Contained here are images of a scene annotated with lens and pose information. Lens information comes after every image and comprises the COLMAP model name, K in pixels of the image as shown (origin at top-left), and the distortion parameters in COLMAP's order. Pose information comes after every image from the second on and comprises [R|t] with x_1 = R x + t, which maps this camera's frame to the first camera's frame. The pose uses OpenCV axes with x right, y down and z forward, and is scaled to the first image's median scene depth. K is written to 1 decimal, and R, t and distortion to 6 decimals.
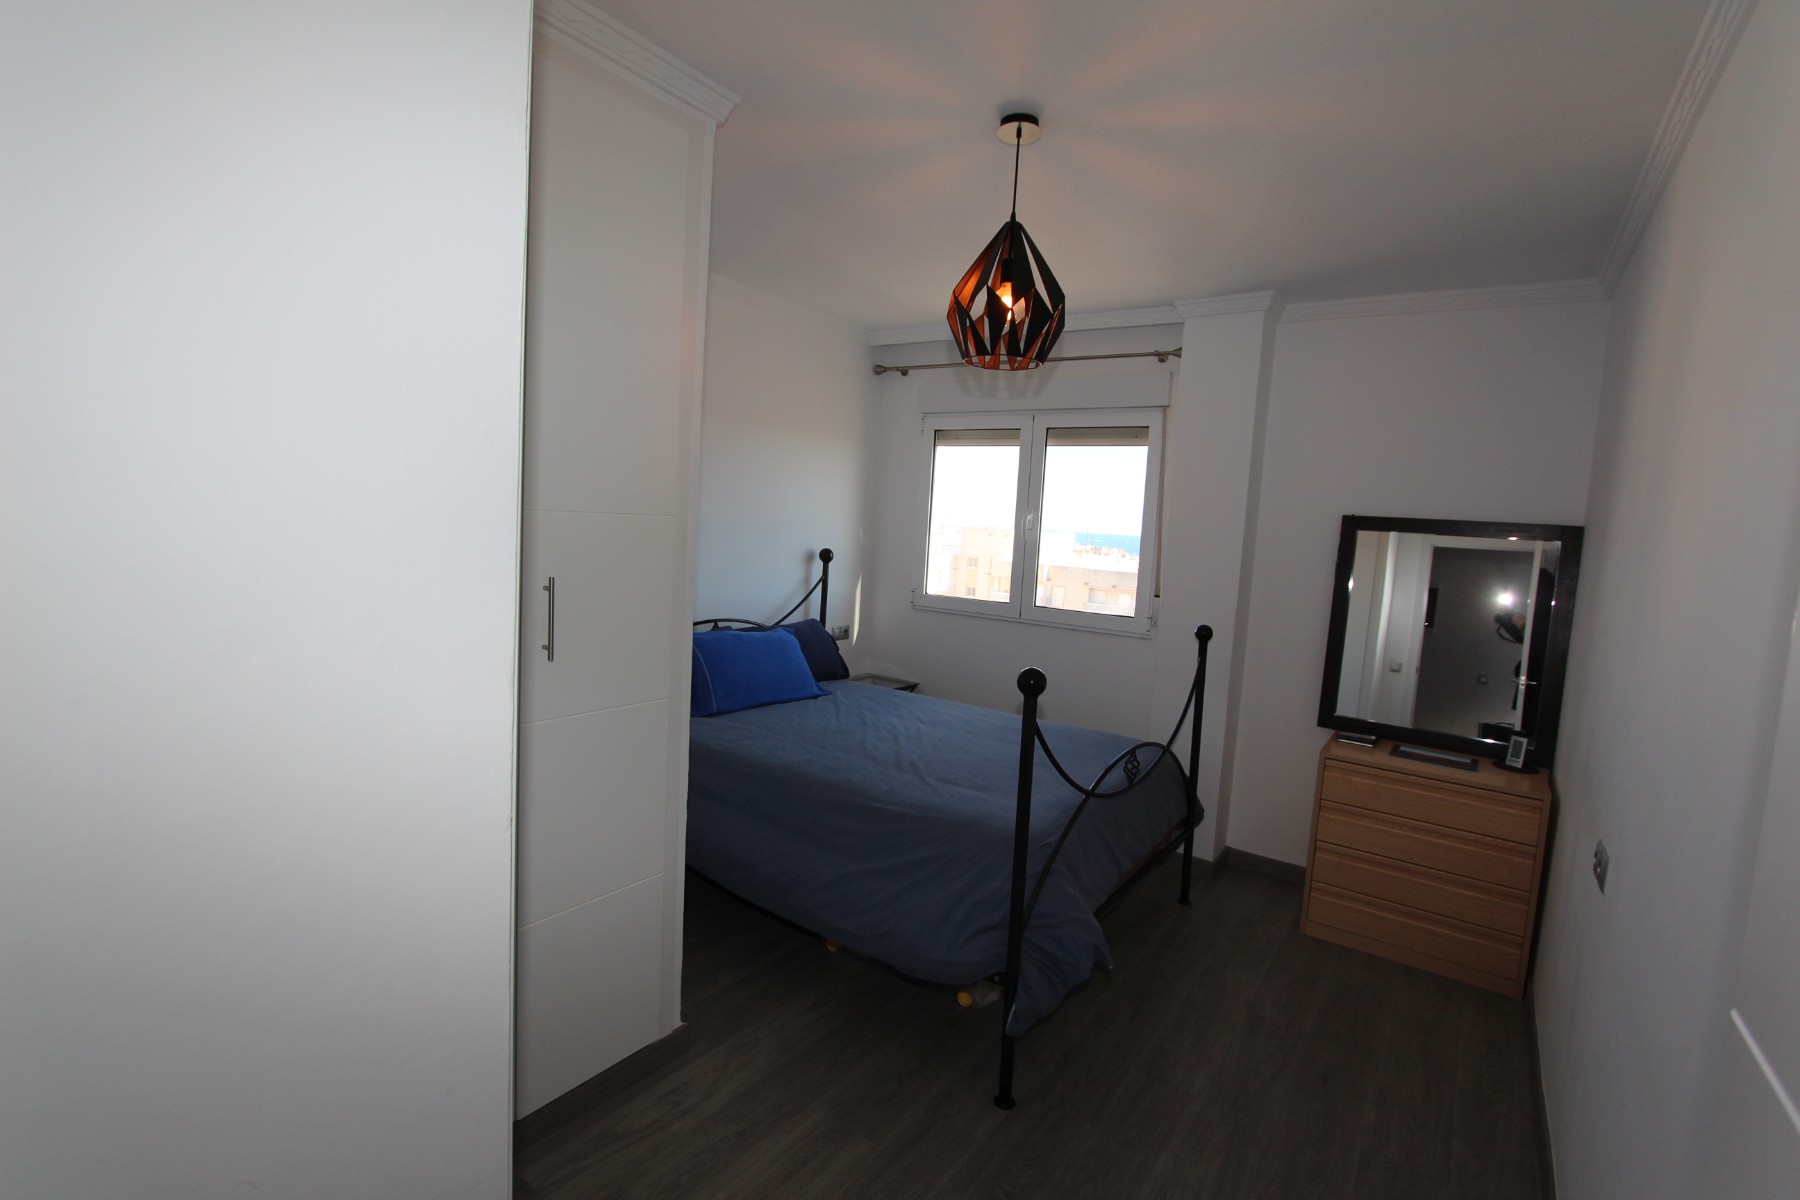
lens RADIAL K [[828.0, 0, 897.9], [0, 828.0, 595.8], [0, 0, 1]] dist [-0.018884, 0.002987]
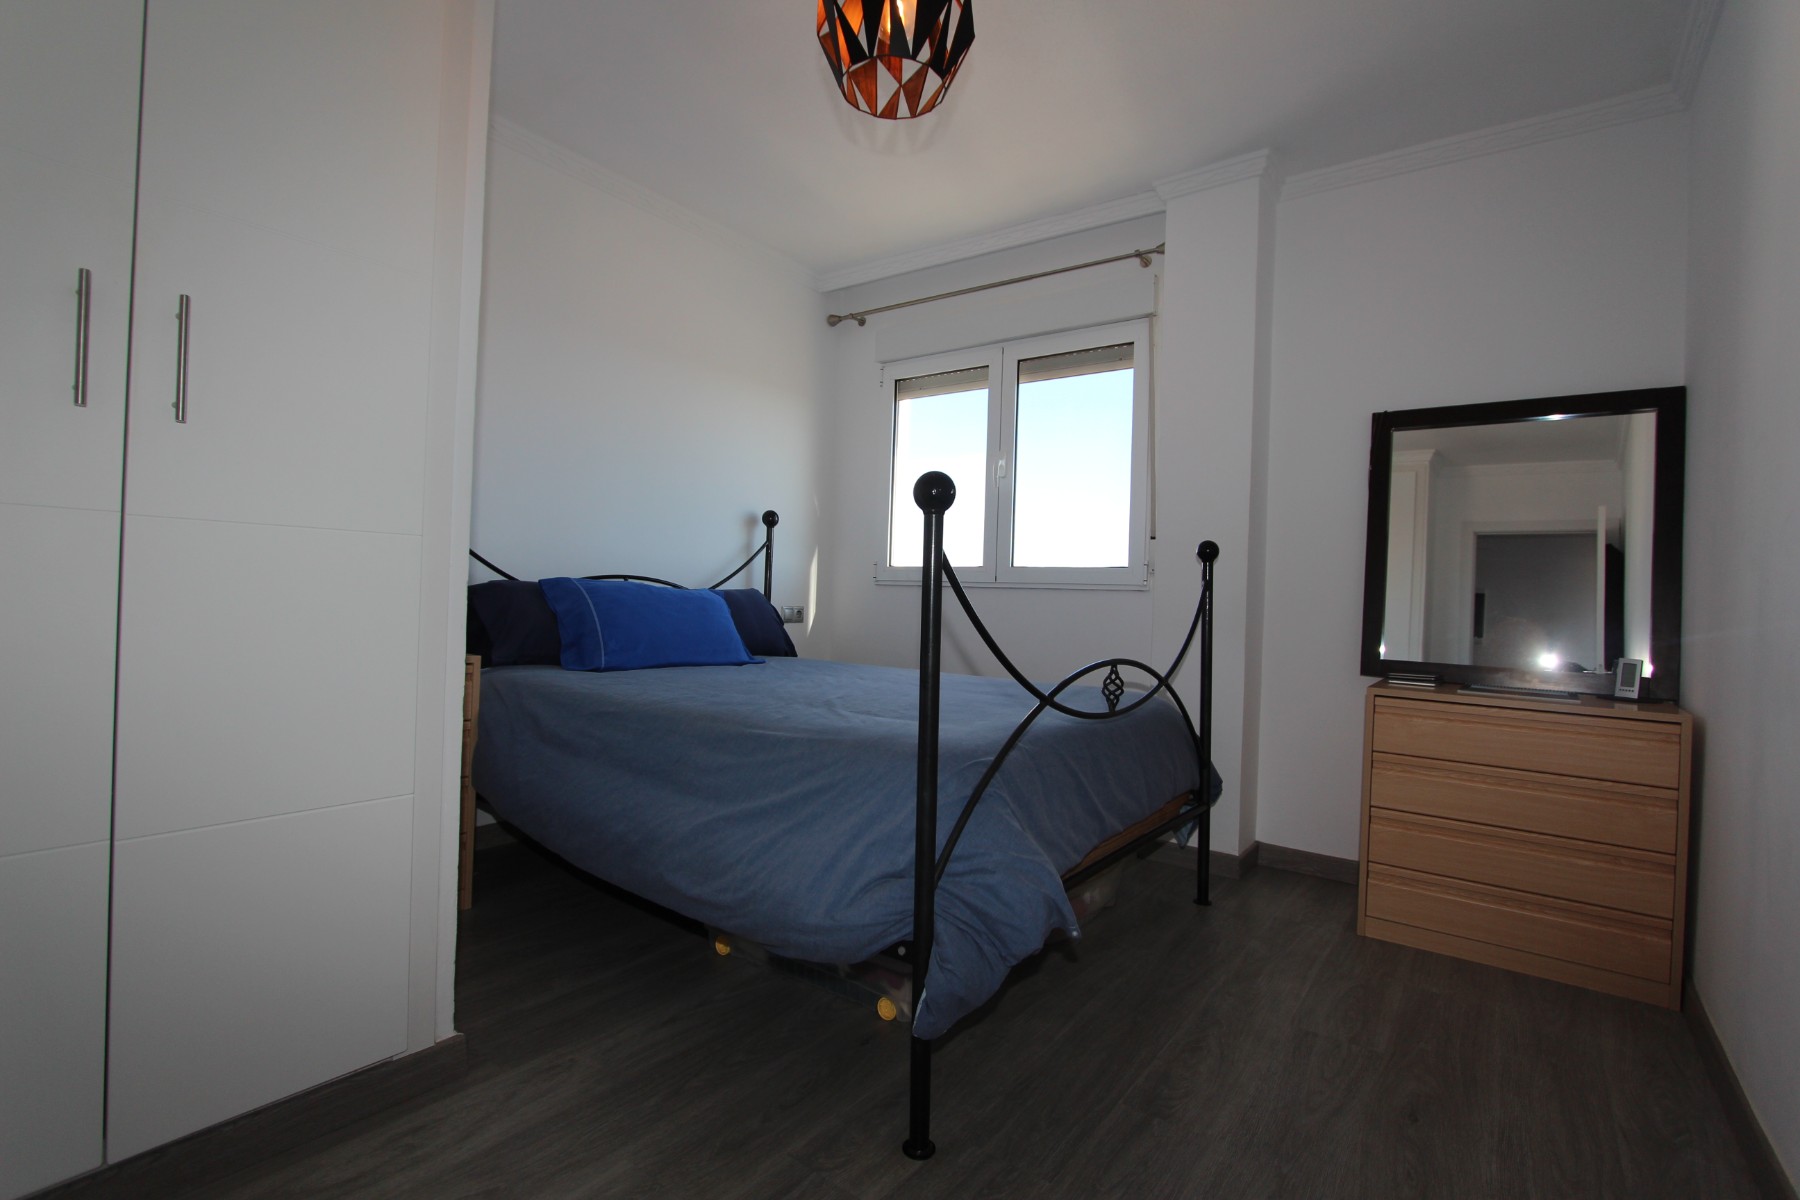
lens RADIAL K [[828.0, 0, 897.6], [0, 828.0, 594.0], [0, 0, 1]] dist [-0.018884, 0.002987]
pose [[0.999387, -0.023545, -0.025911, 0.098490], [0.020980, 0.995240, -0.095167, 0.168906], [0.028029, 0.094565, 0.995124, 0.218475]]
